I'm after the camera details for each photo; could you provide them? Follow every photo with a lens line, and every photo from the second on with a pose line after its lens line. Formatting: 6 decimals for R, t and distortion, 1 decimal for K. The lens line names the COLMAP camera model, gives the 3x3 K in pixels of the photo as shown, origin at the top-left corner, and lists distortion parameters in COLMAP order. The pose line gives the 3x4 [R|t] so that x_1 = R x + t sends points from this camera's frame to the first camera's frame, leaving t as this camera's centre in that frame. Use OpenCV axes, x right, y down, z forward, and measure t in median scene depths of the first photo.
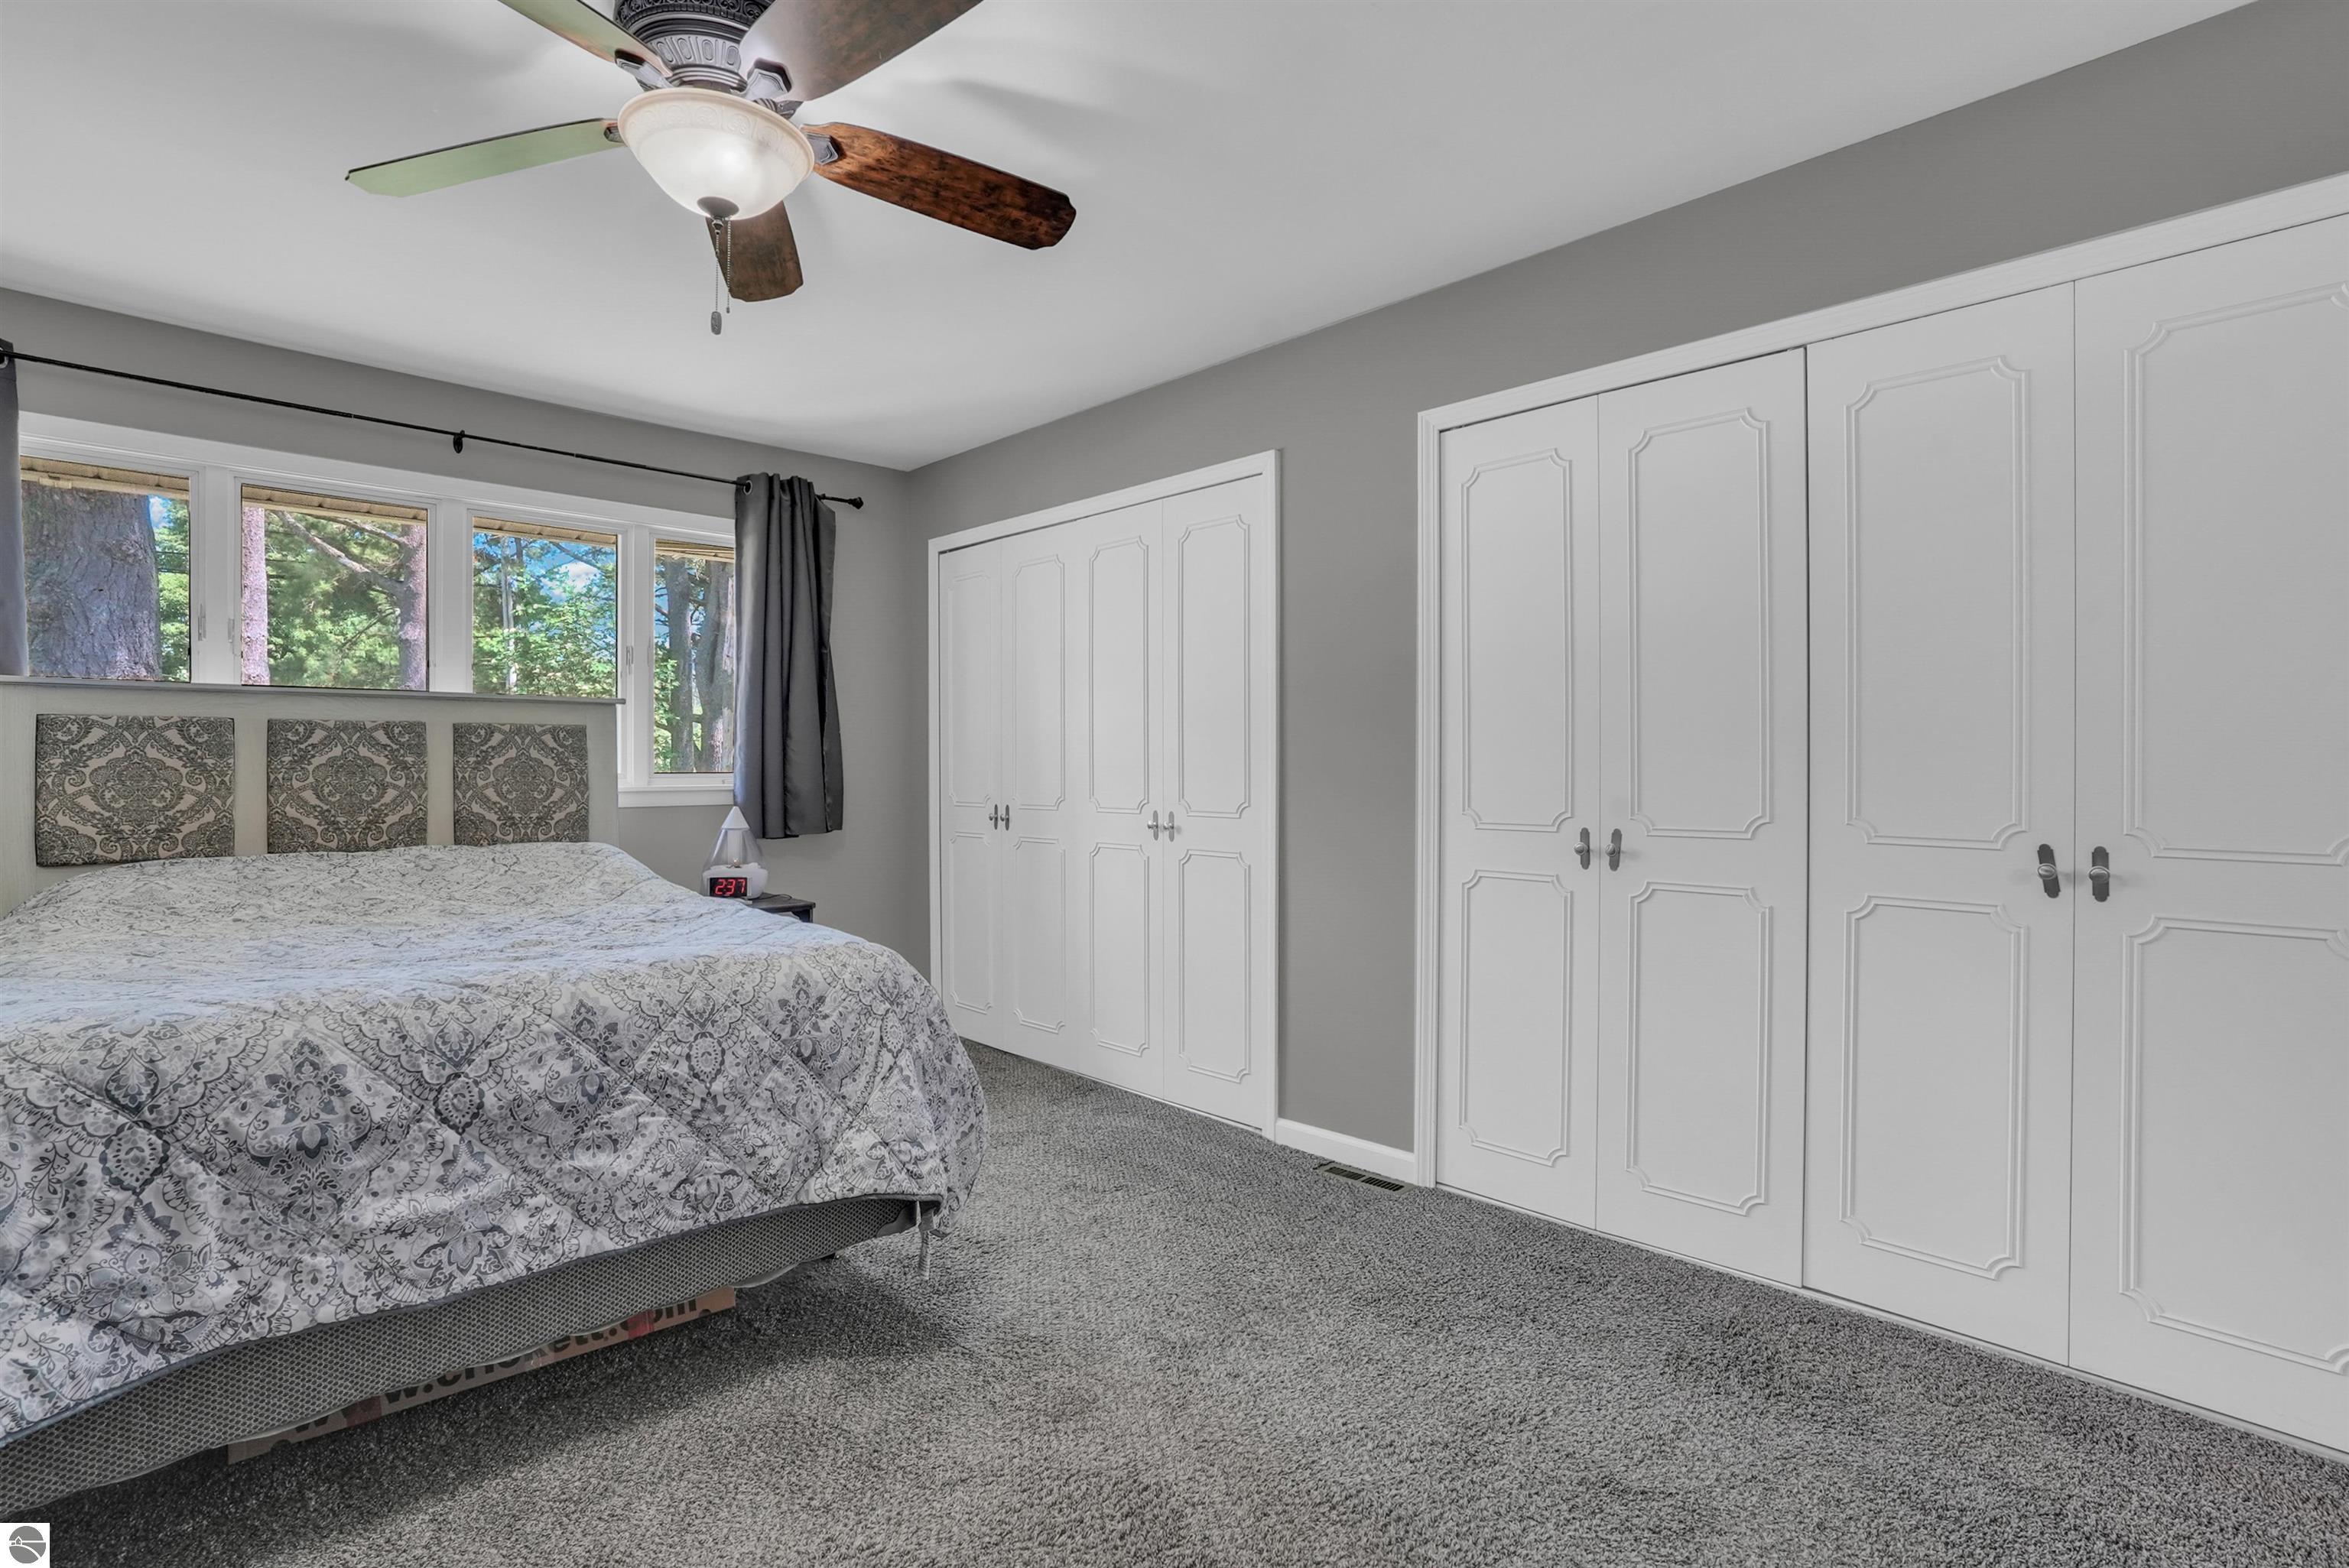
lens RADIAL K [[1104.7, 0, 1181.6], [0, 1104.7, 777.3], [0, 0, 1]] dist [-0.073841, 0.032435]
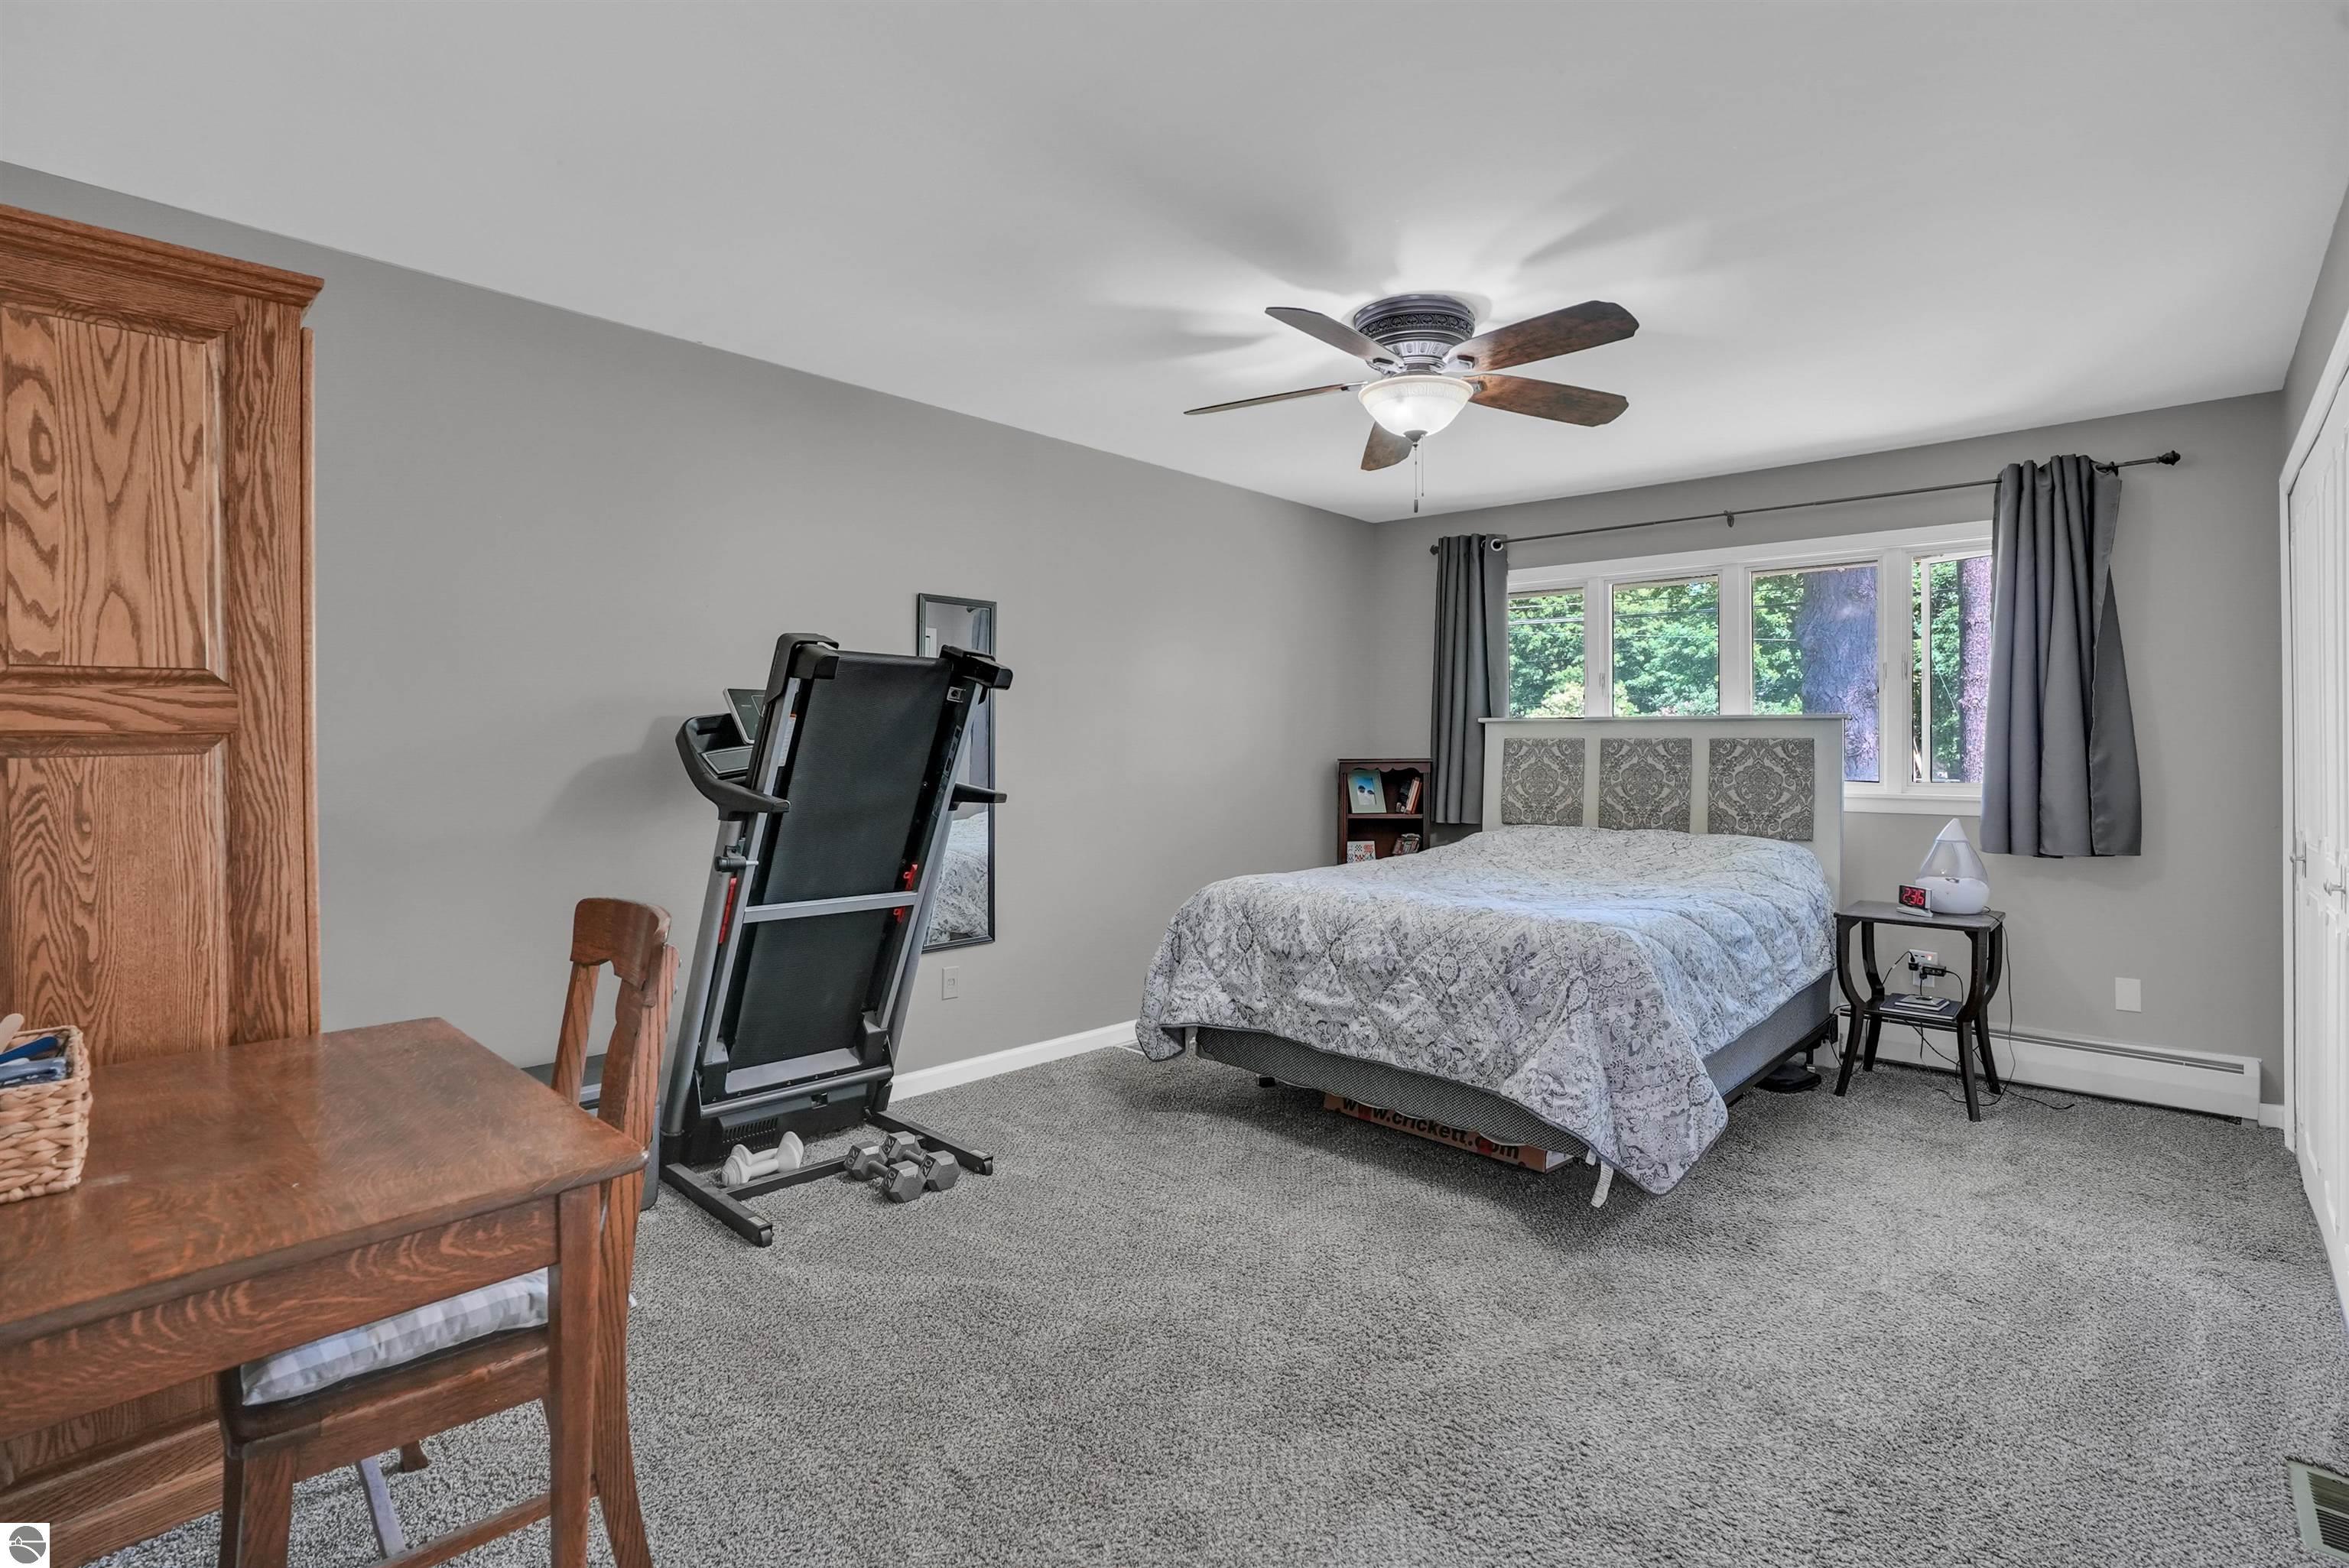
lens RADIAL K [[1104.7, 0, 1181.6], [0, 1104.7, 777.3], [0, 0, 1]] dist [-0.073841, 0.032435]
pose [[0.037815, 0.028180, -0.998887, 1.098467], [-0.017178, 0.999473, 0.027546, -0.051768], [0.999137, 0.016117, 0.038279, 0.553704]]
